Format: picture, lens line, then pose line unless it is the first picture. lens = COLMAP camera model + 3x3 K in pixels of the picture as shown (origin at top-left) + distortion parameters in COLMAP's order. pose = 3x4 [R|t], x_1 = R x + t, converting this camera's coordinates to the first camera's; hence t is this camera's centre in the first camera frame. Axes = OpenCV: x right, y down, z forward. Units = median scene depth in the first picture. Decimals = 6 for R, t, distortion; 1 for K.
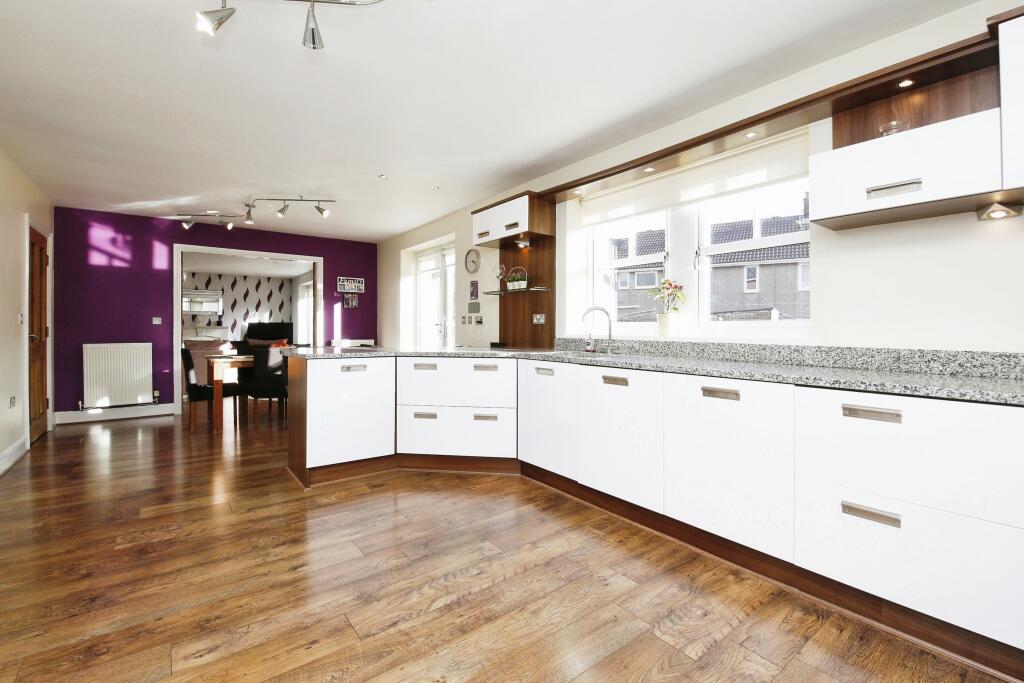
lens RADIAL K [[446.2, 0, 515.9], [0, 446.2, 337.2], [0, 0, 1]] dist [-0.009584, -0.003138]
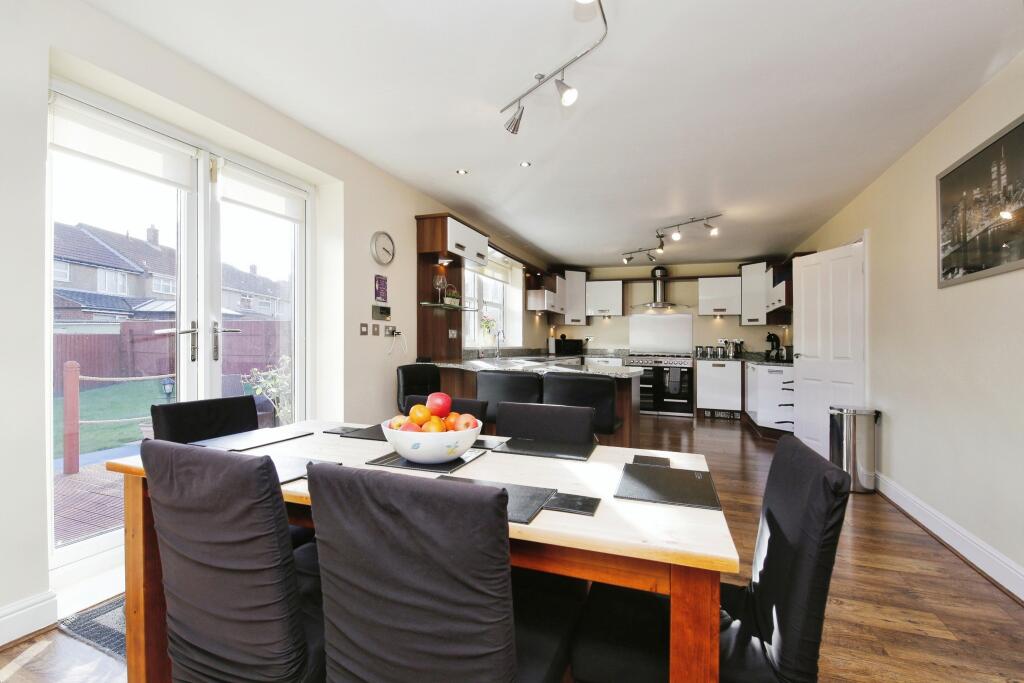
lens RADIAL K [[446.2, 0, 509.9], [0, 446.2, 341.6], [0, 0, 1]] dist [-0.009584, -0.003138]
pose [[-0.511184, -0.011860, 0.859389, -1.037785], [0.000021, 0.999905, 0.013811, -0.037843], [-0.859471, 0.007078, -0.511135, 1.504321]]
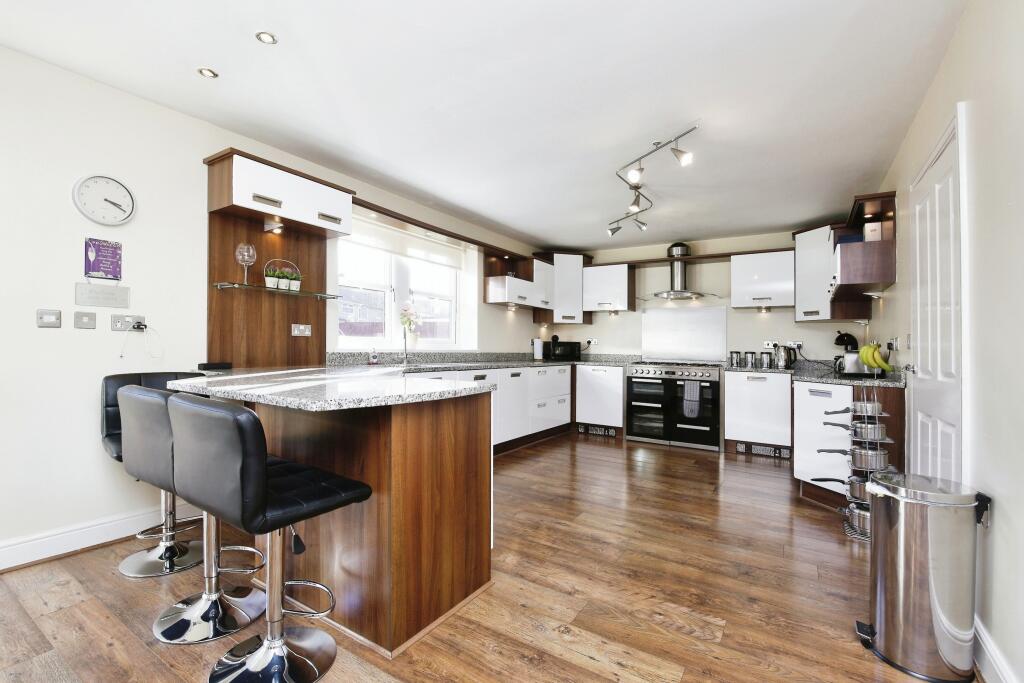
lens RADIAL K [[446.2, 0, 512.8], [0, 446.2, 343.8], [0, 0, 1]] dist [-0.009584, -0.003138]
pose [[-0.327997, -0.005797, 0.944661, -0.880164], [-0.001674, 0.999983, 0.005555, -0.021881], [-0.944677, 0.000240, -0.328001, 0.929360]]
